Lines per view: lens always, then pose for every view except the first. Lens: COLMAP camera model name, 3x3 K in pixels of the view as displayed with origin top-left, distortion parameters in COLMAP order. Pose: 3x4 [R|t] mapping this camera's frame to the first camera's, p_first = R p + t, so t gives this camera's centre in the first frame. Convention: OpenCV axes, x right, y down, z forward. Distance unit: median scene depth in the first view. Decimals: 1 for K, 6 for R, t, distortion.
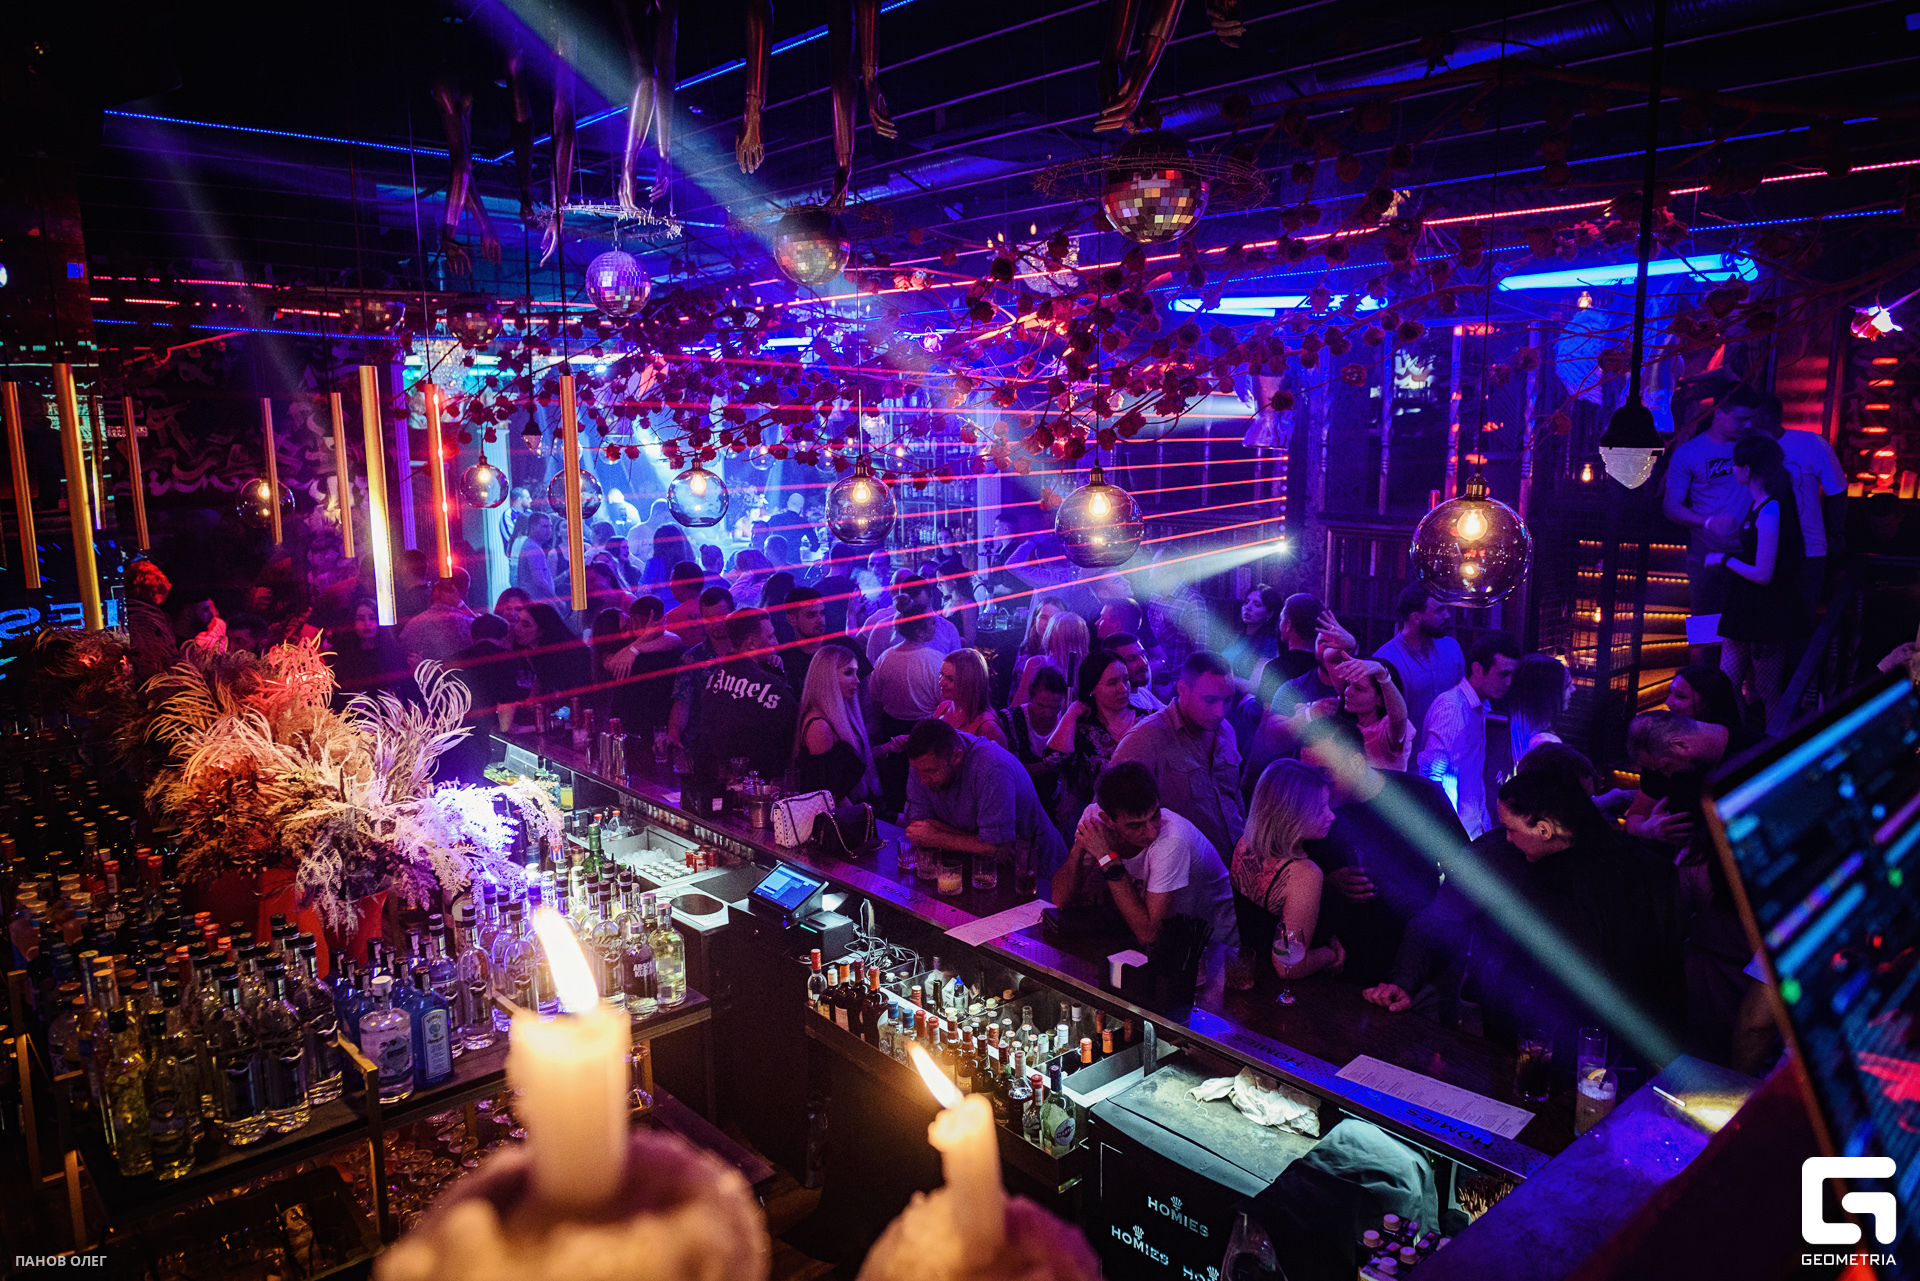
lens RADIAL K [[1311.5, 0, 960.0], [0, 1311.5, 640.5], [0, 0, 1]] dist [-0.008127, -0.002361]
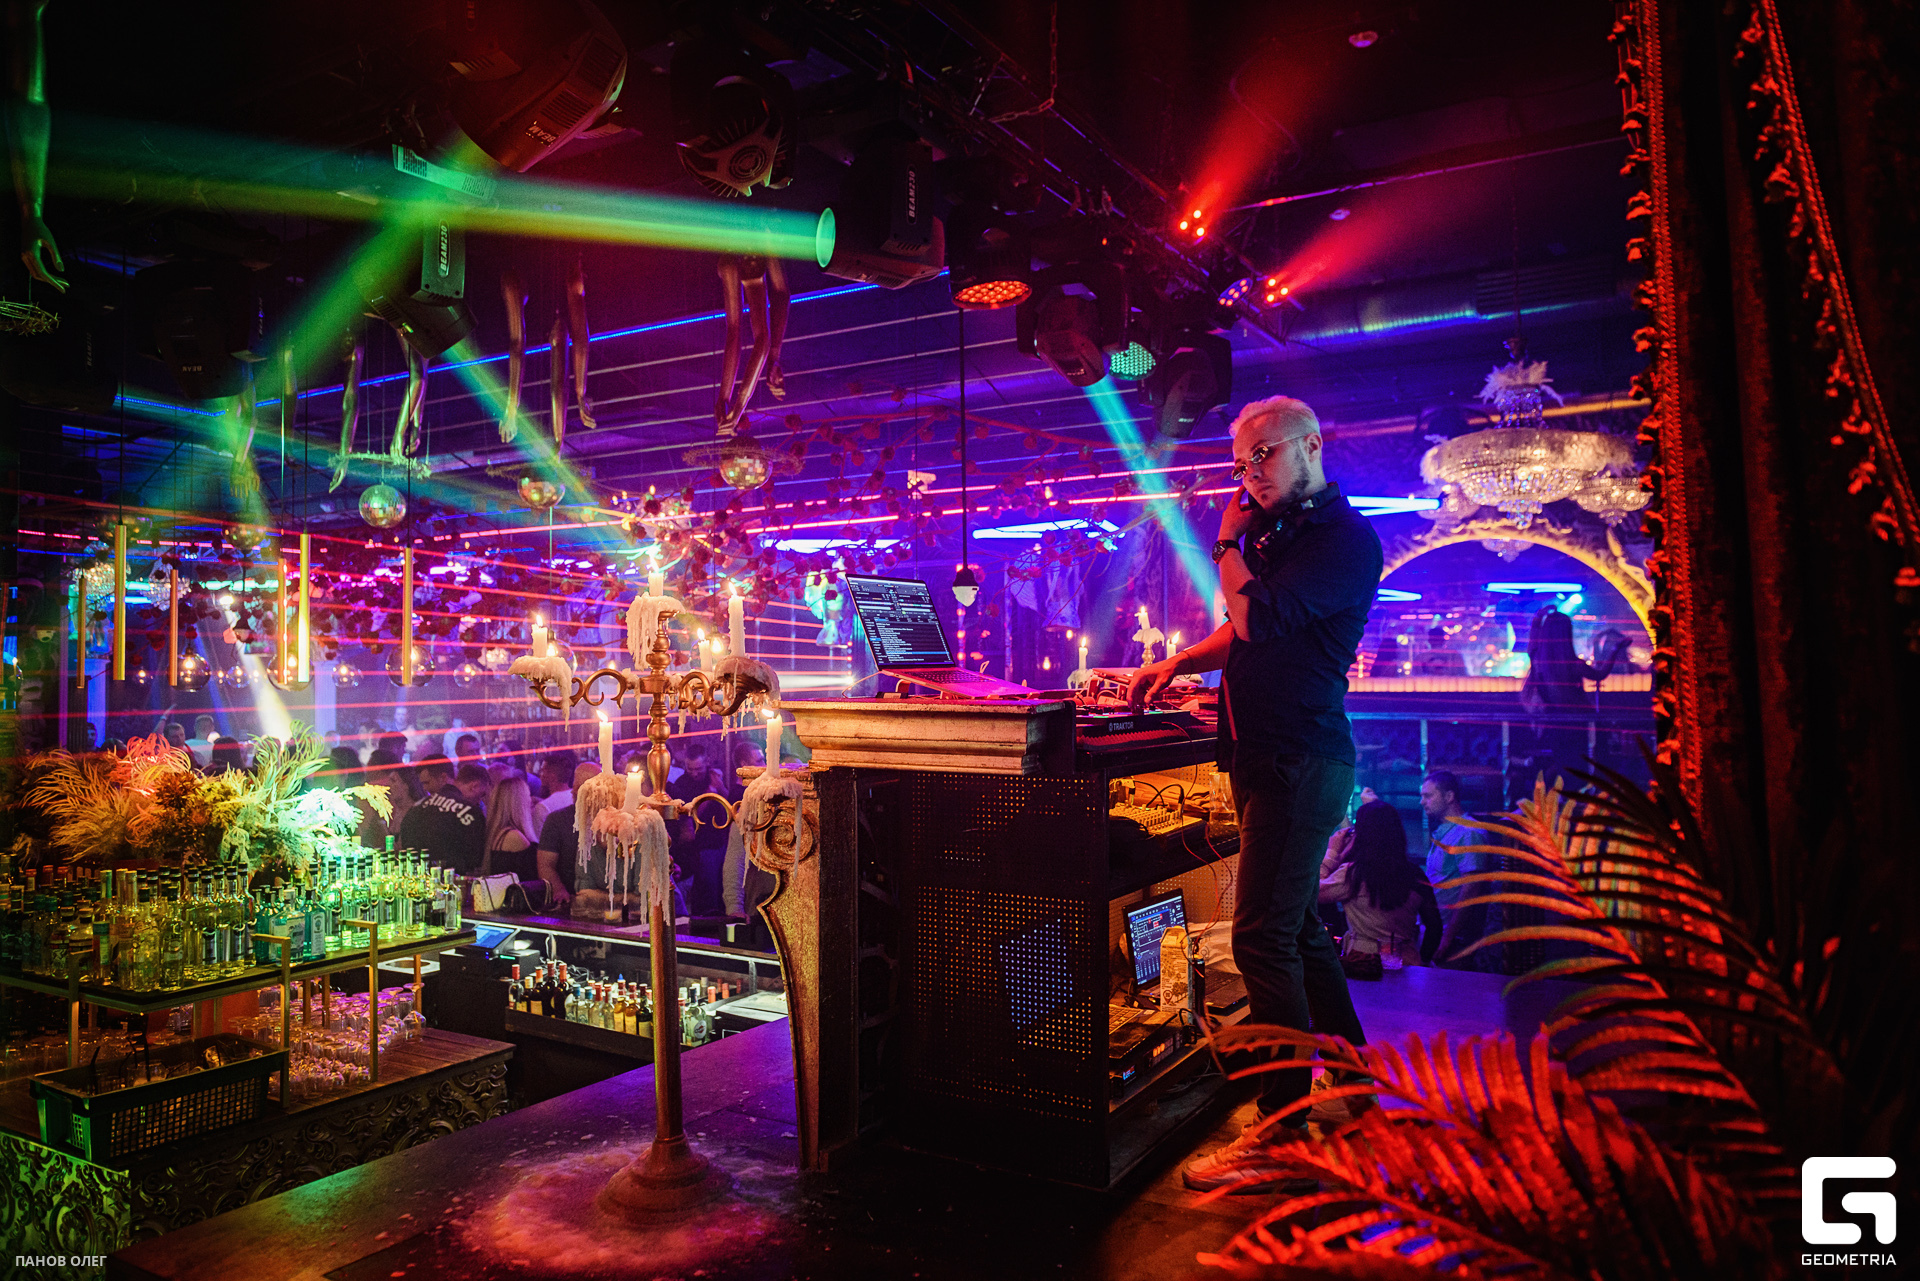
lens RADIAL K [[1311.5, 0, 960.0], [0, 1311.5, 640.5], [0, 0, 1]] dist [-0.008127, -0.002361]
pose [[0.955669, 0.013947, 0.294112, -0.073507], [0.044875, 0.980309, -0.192303, 0.188488], [-0.291003, 0.196976, 0.936225, -0.540243]]
